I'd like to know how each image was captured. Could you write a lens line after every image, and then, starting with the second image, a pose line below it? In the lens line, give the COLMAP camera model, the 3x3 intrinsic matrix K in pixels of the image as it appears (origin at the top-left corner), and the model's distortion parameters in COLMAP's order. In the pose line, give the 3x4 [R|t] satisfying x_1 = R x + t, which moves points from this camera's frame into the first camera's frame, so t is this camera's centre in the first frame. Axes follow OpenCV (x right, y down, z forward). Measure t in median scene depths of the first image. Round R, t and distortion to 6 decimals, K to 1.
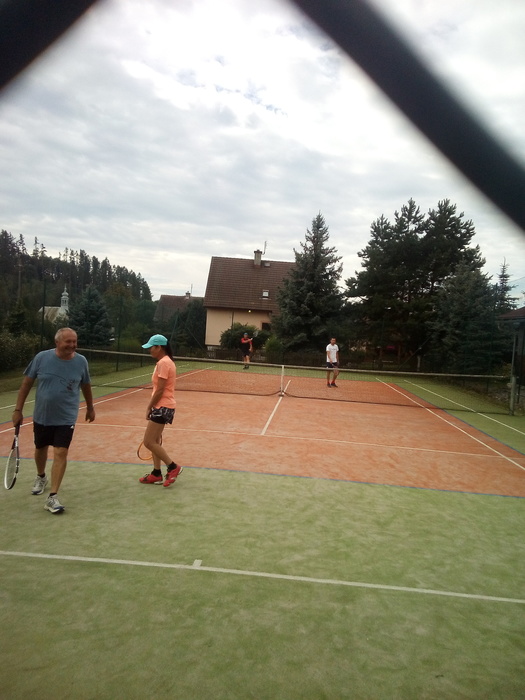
lens RADIAL K [[567.4, 0, 260.2], [0, 567.4, 373.2], [0, 0, 1]] dist [0.111441, -0.156205]
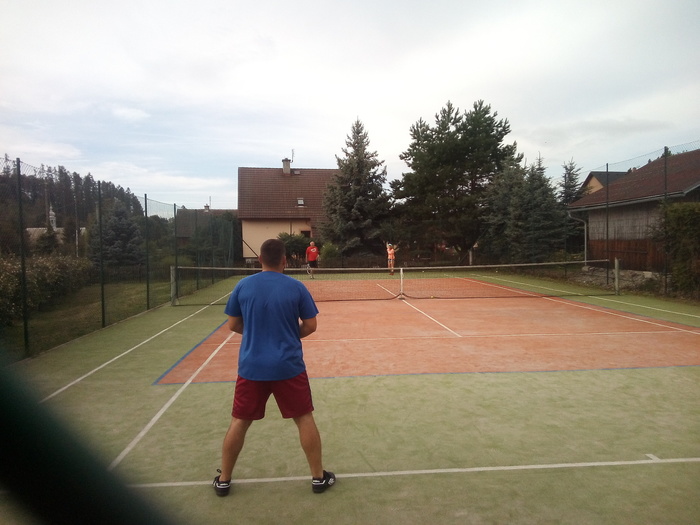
lens RADIAL K [[577.6, 0, 339.0], [0, 577.6, 235.7], [0, 0, 1]] dist [0.120177, -0.259715]
pose [[0.985034, -0.082646, 0.151256, -0.107361], [0.094241, 0.993003, -0.071158, -0.004571], [-0.144316, 0.084348, 0.985930, 0.006399]]
